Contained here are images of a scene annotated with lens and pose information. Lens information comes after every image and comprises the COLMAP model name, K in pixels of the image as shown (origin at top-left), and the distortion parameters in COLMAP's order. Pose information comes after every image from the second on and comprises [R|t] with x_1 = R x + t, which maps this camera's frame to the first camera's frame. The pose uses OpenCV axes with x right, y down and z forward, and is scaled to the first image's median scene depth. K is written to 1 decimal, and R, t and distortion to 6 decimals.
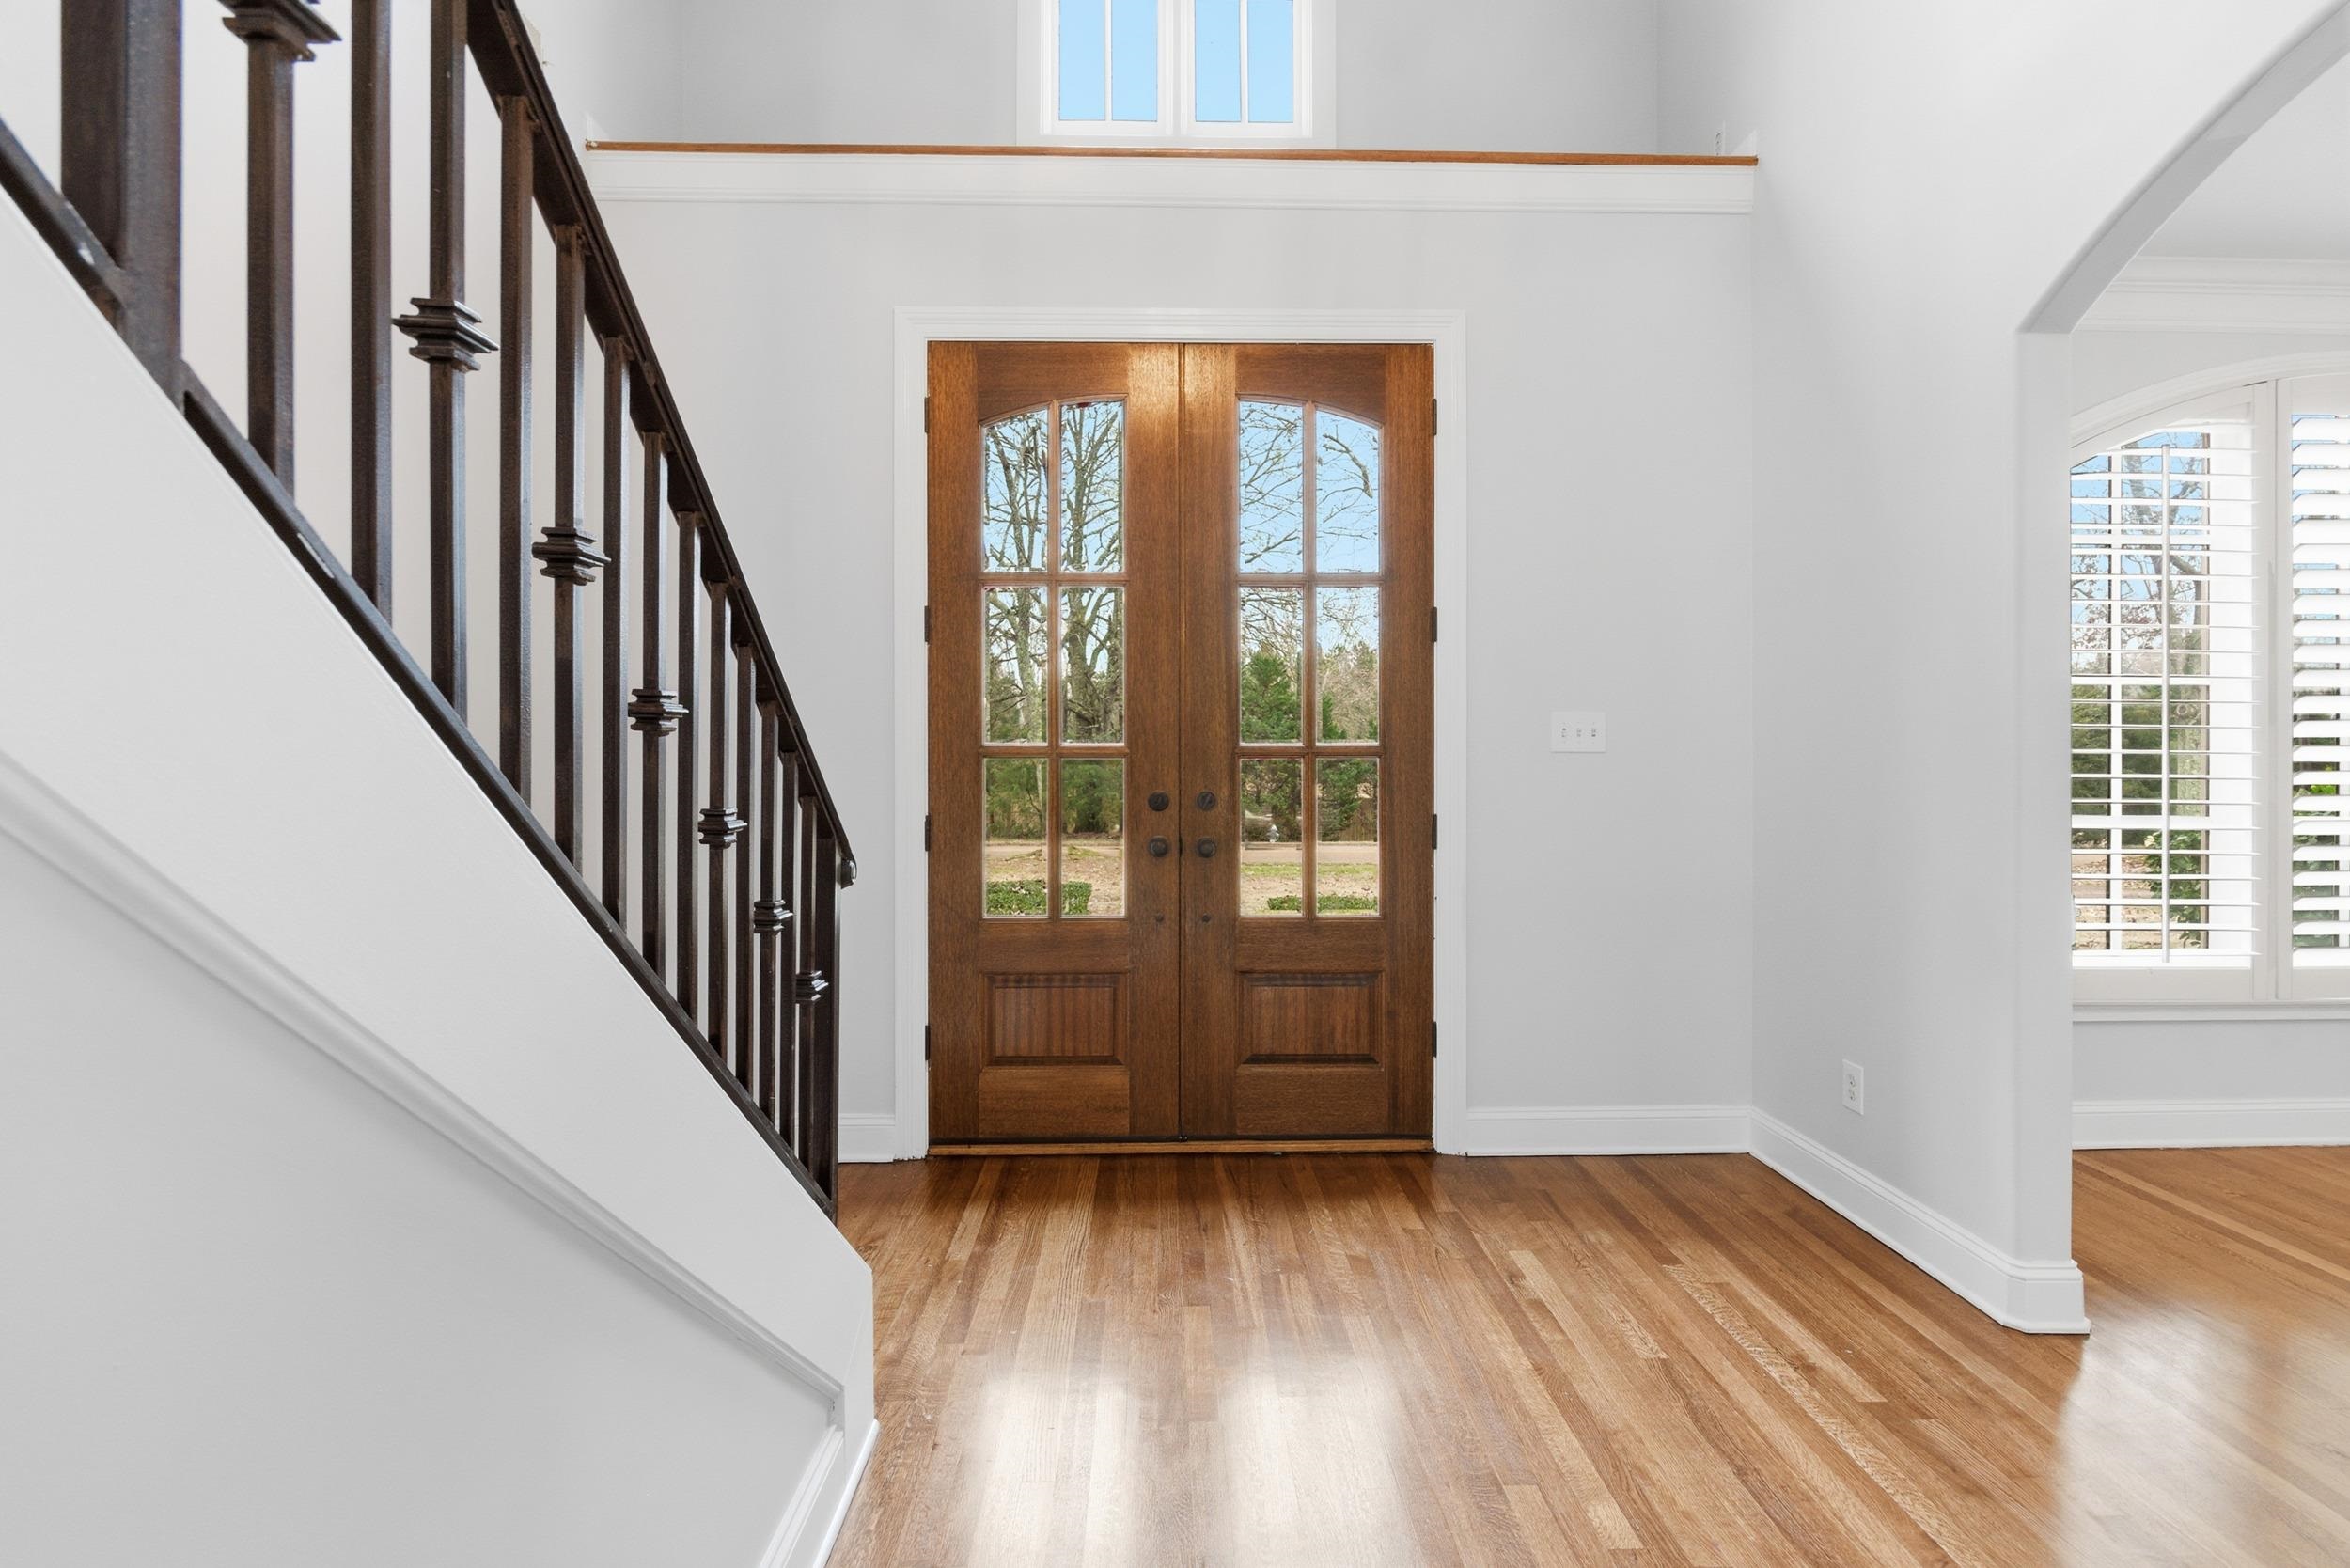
lens RADIAL K [[1065.3, 0, 1178.6], [0, 1065.3, 769.2], [0, 0, 1]] dist [0.001590, 0.000779]
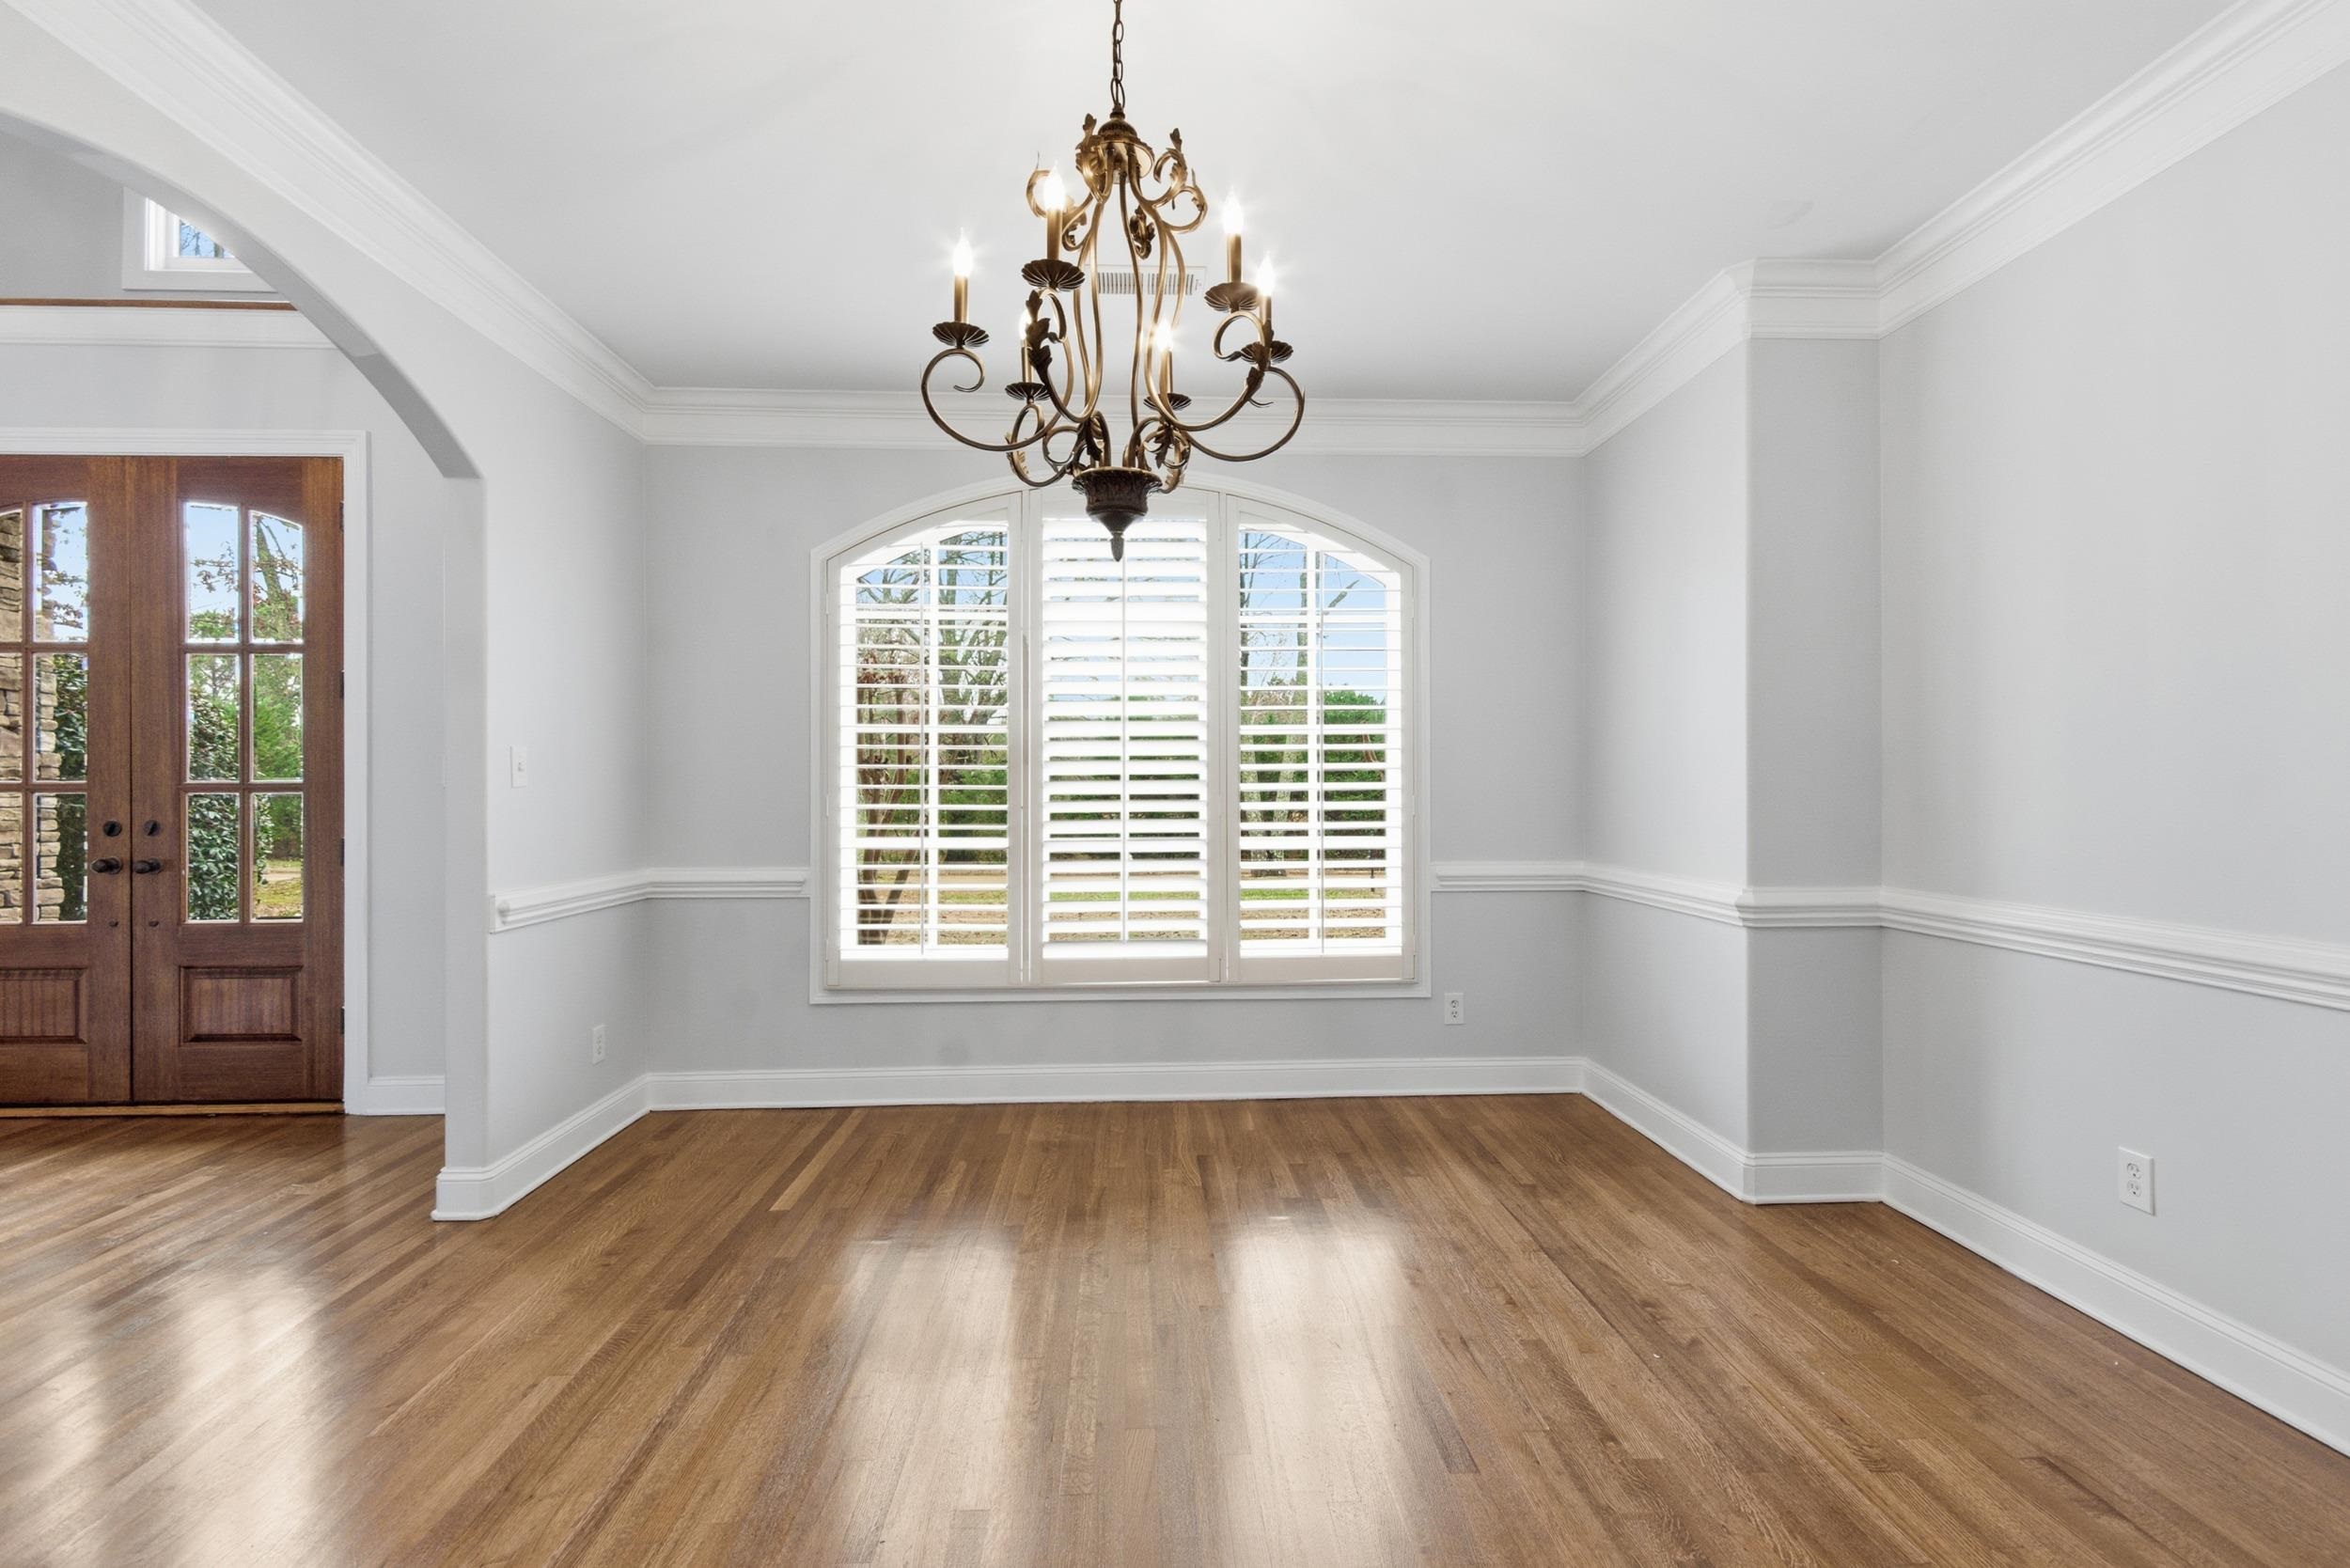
lens RADIAL K [[1065.3, 0, 1168.7], [0, 1065.3, 794.0], [0, 0, 1]] dist [0.001590, 0.000779]
pose [[0.999882, -0.000496, 0.015357, 1.178448], [0.000456, 0.999997, 0.002606, -0.012305], [-0.015359, -0.002598, 0.999879, -0.248996]]
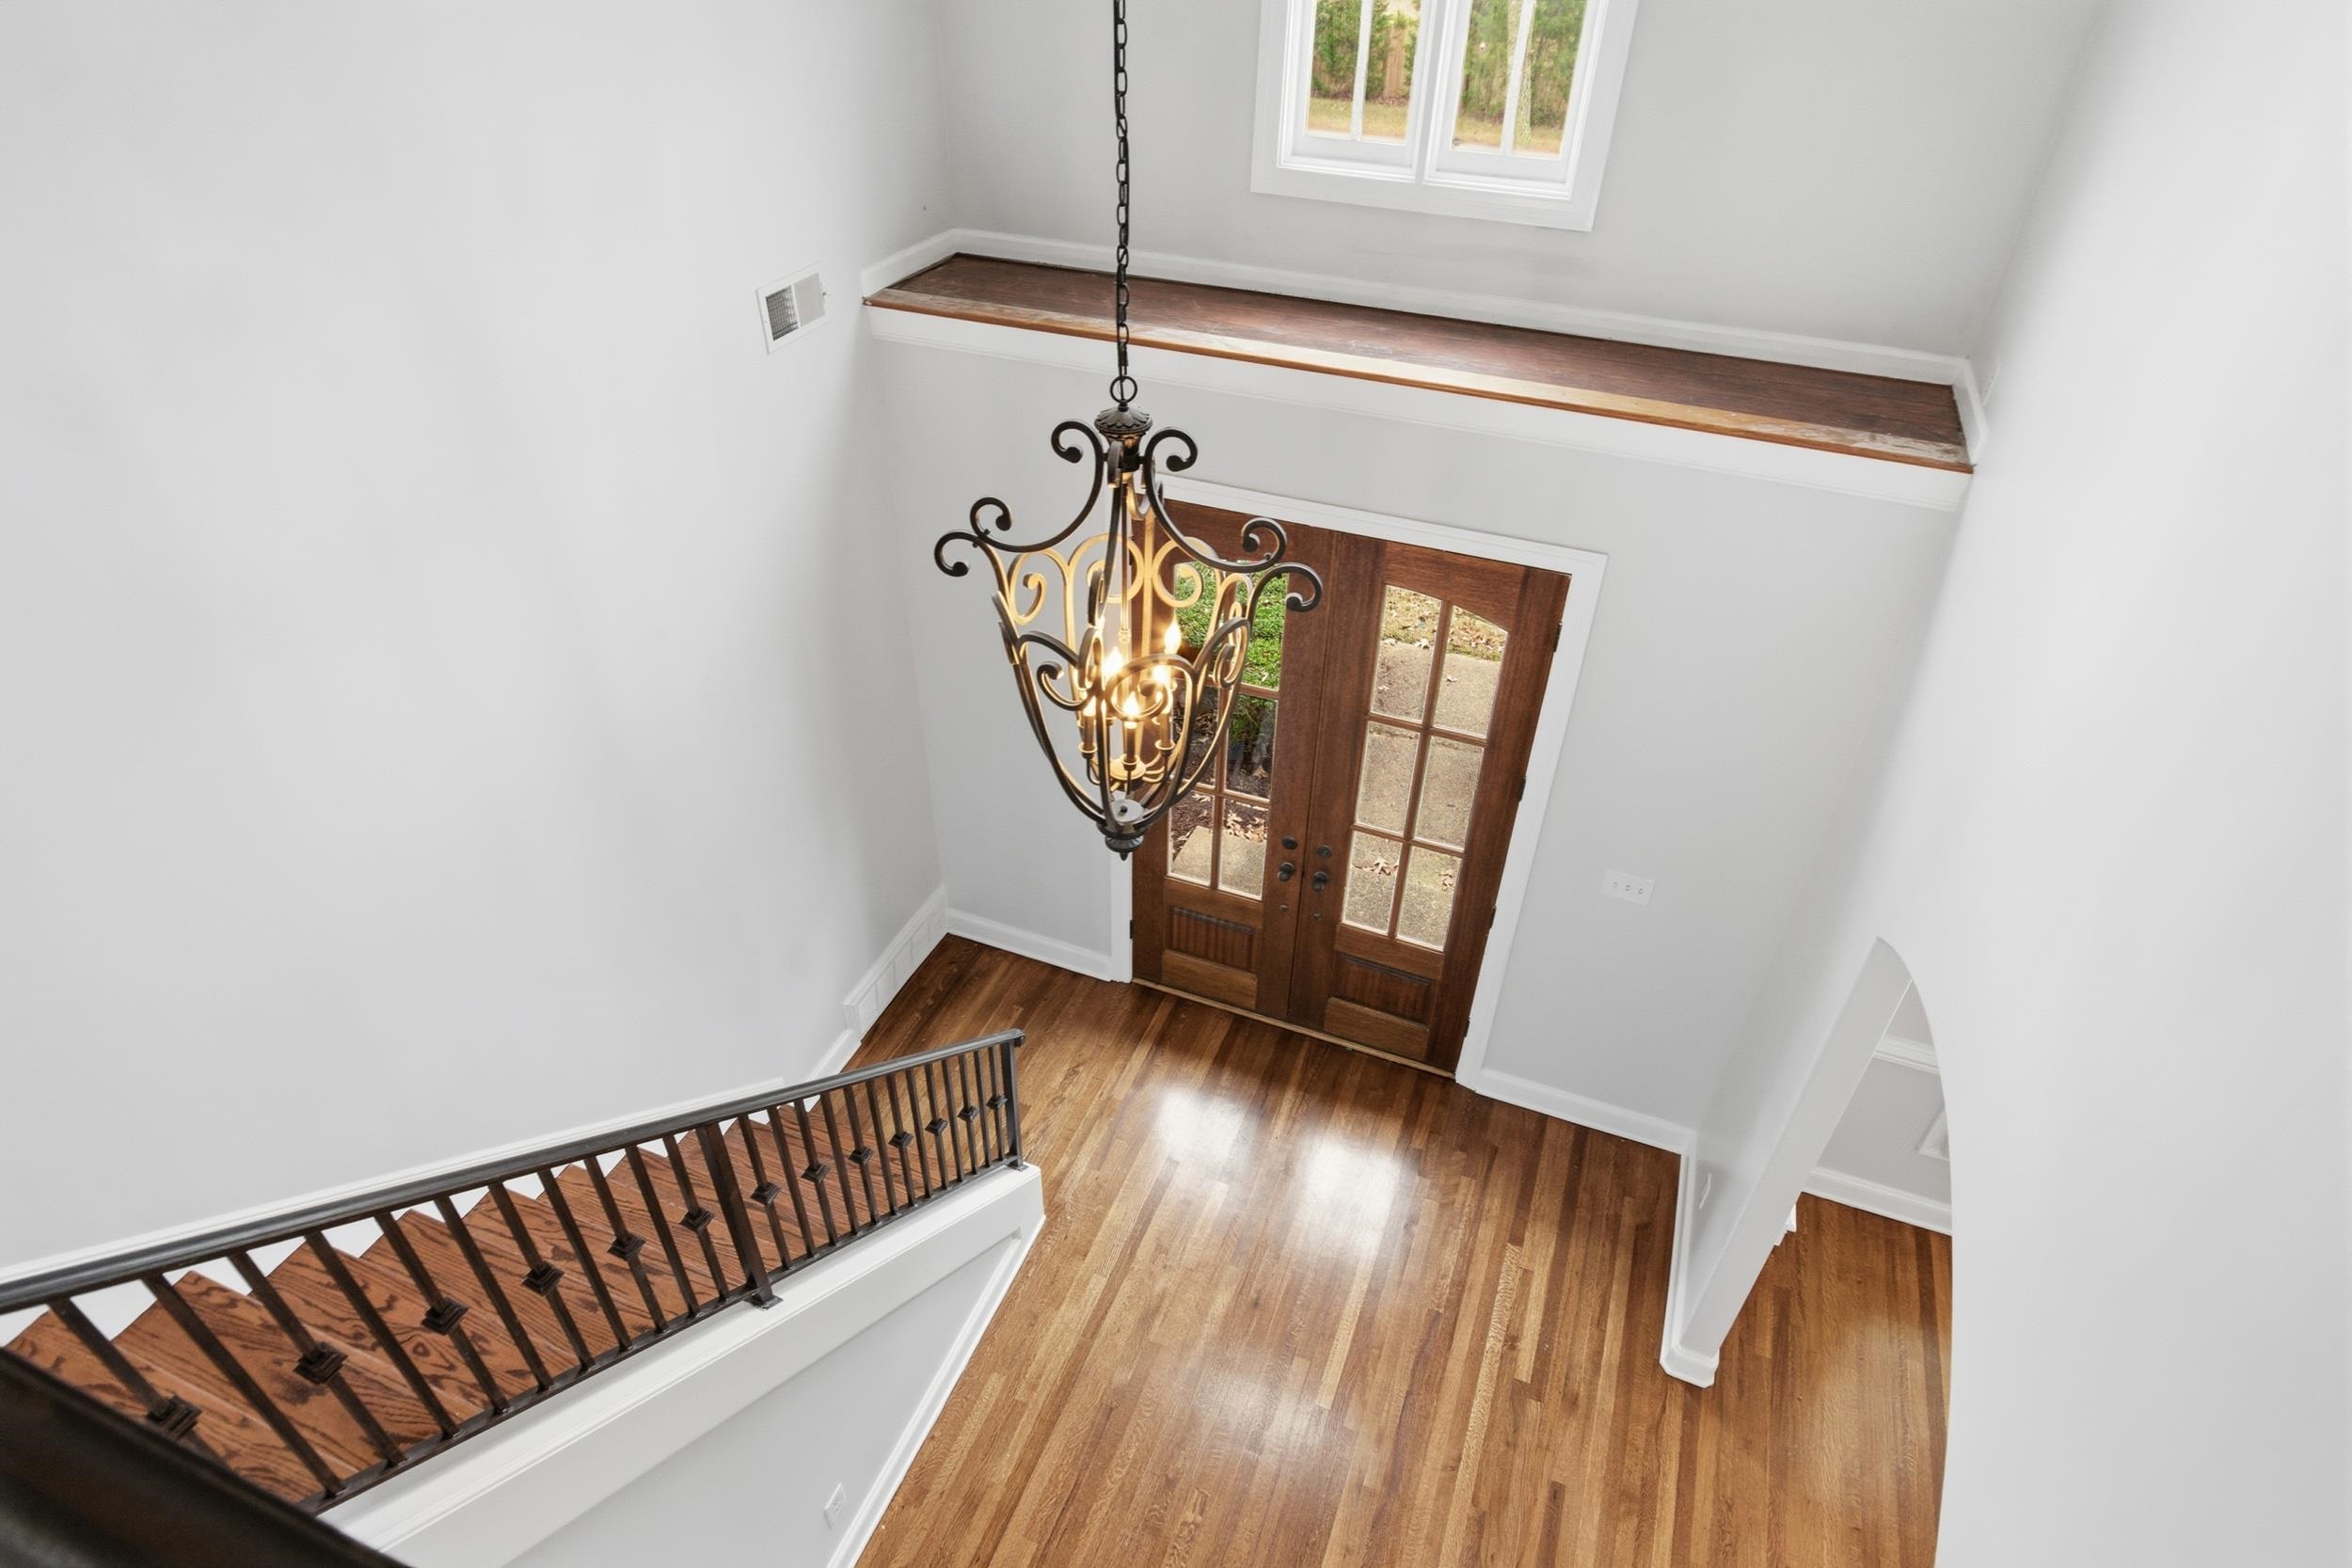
lens RADIAL K [[1294.9, 0, 1173.5], [0, 1294.9, 791.5], [0, 0, 1]] dist [-0.004581, -0.000498]
pose [[0.919928, 0.252644, -0.299839, 0.316366], [-0.018043, 0.791192, 0.611302, -1.008377], [0.391672, -0.556944, 0.732398, -0.208886]]
